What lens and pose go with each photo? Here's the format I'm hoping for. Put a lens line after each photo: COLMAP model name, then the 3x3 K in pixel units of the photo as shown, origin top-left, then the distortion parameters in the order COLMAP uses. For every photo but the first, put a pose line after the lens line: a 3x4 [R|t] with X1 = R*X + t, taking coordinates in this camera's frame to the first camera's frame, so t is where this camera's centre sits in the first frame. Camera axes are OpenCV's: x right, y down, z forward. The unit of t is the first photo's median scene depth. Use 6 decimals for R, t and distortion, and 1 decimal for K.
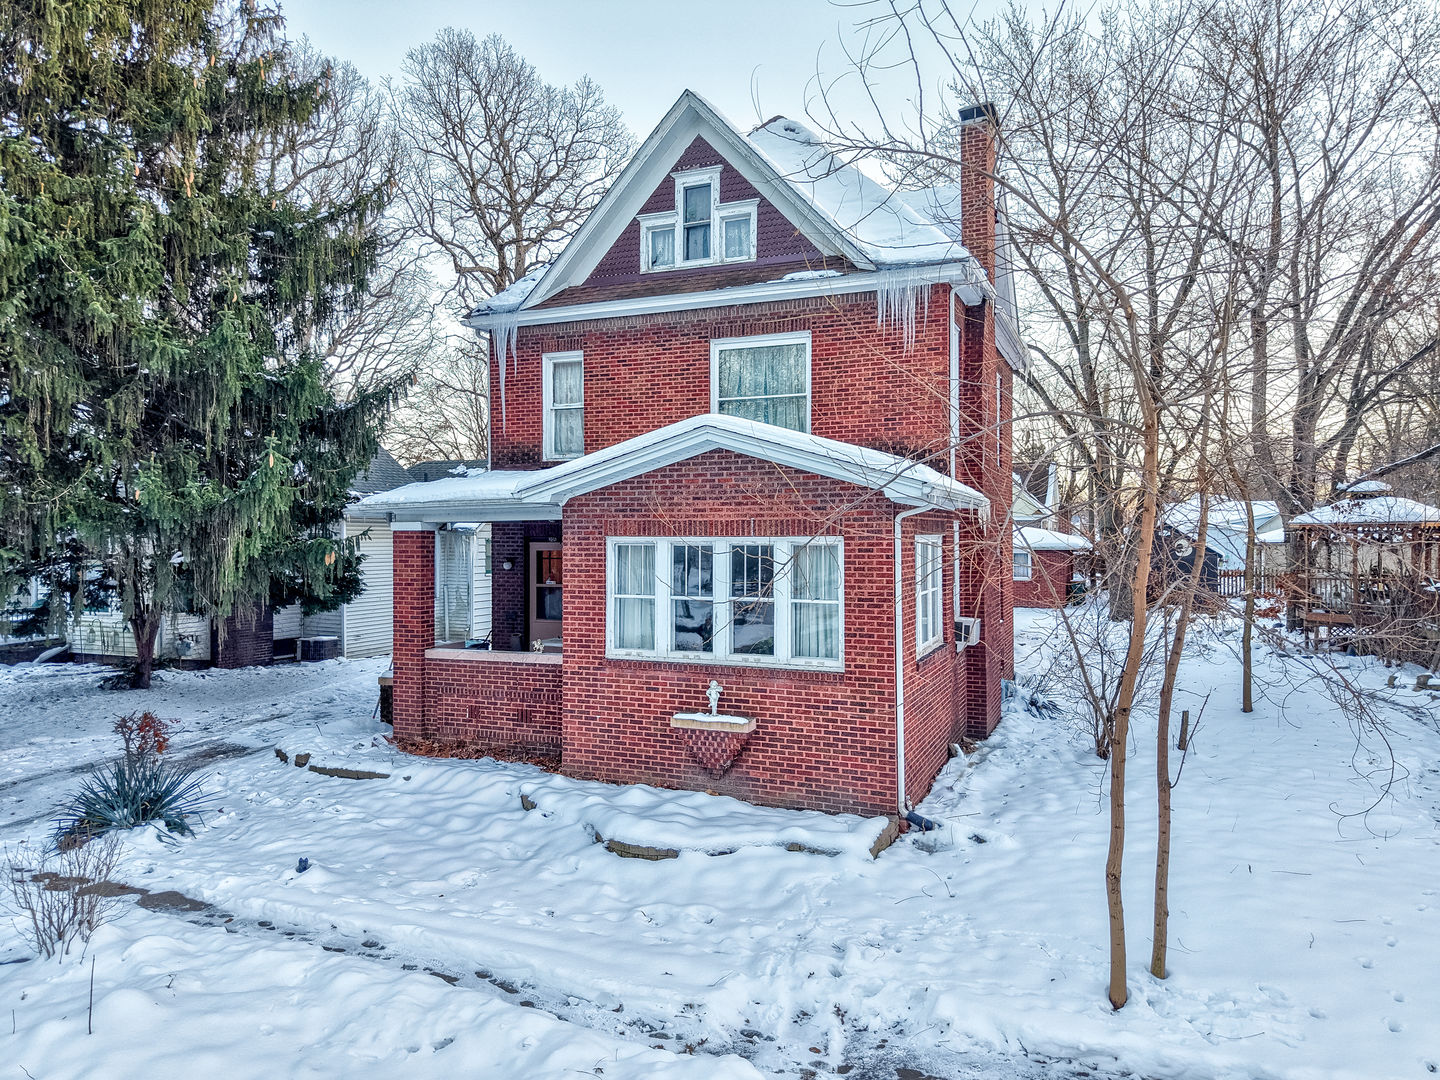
lens RADIAL K [[1002.2, 0, 717.8], [0, 1002.2, 537.0], [0, 0, 1]] dist [0.023730, -0.009287]
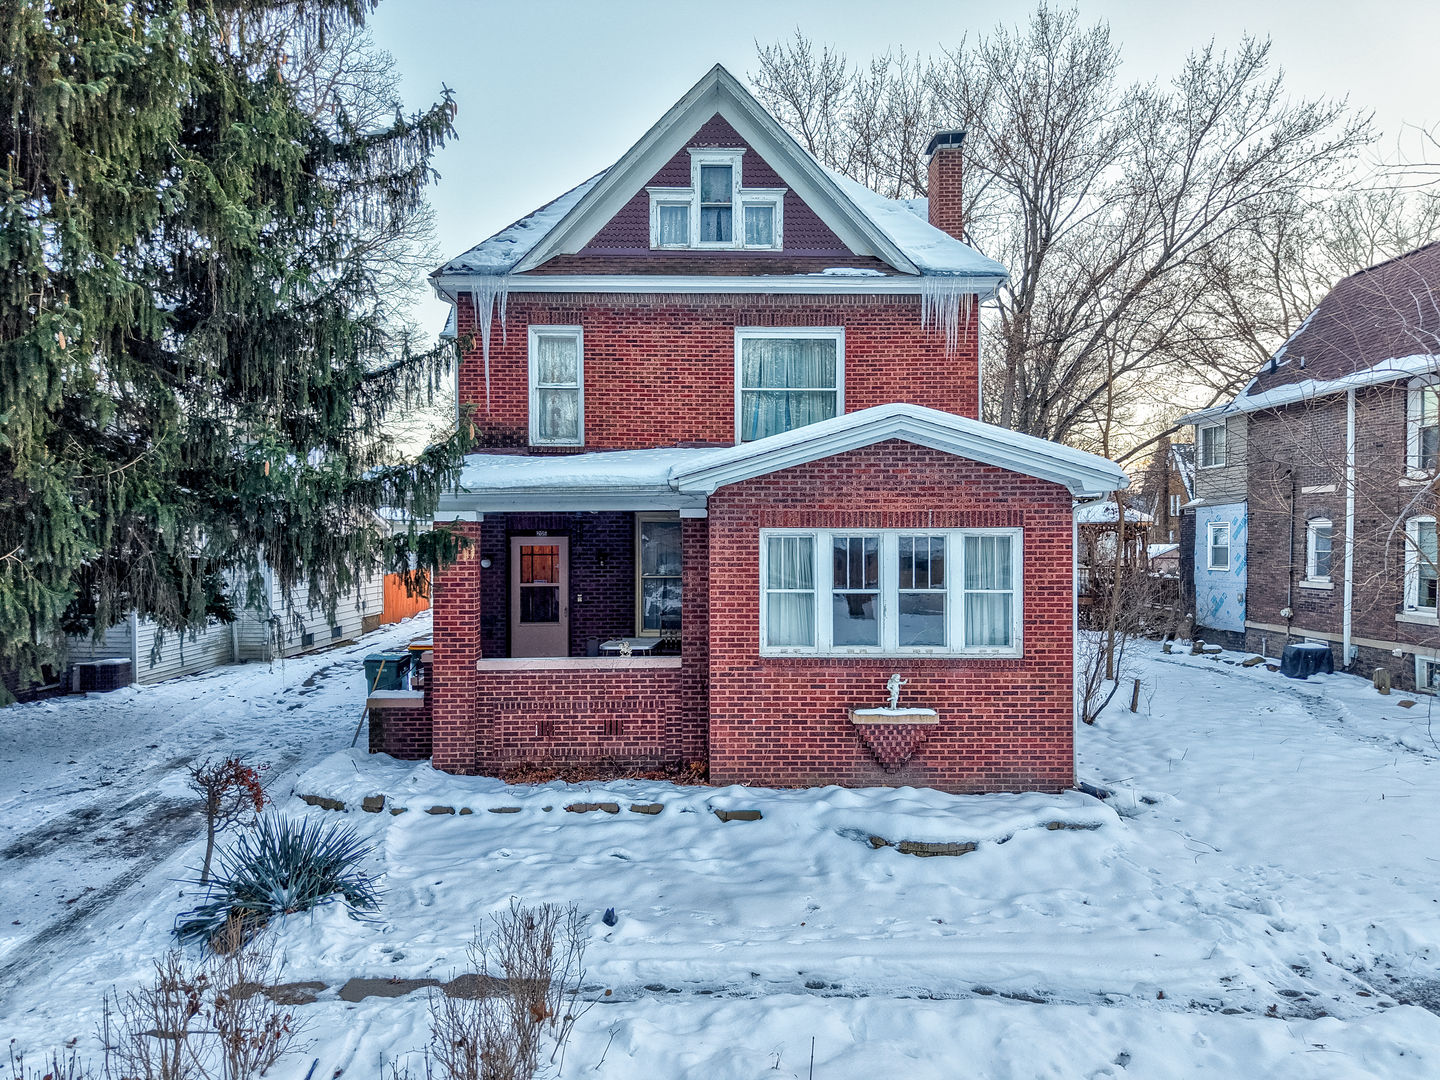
lens RADIAL K [[1002.2, 0, 715.0], [0, 1002.2, 536.7], [0, 0, 1]] dist [0.023730, -0.009287]
pose [[0.907058, 0.001380, 0.421004, -0.558060], [-0.000806, 0.999998, -0.001541, 0.009540], [-0.421005, 0.001058, 0.907057, 0.168207]]
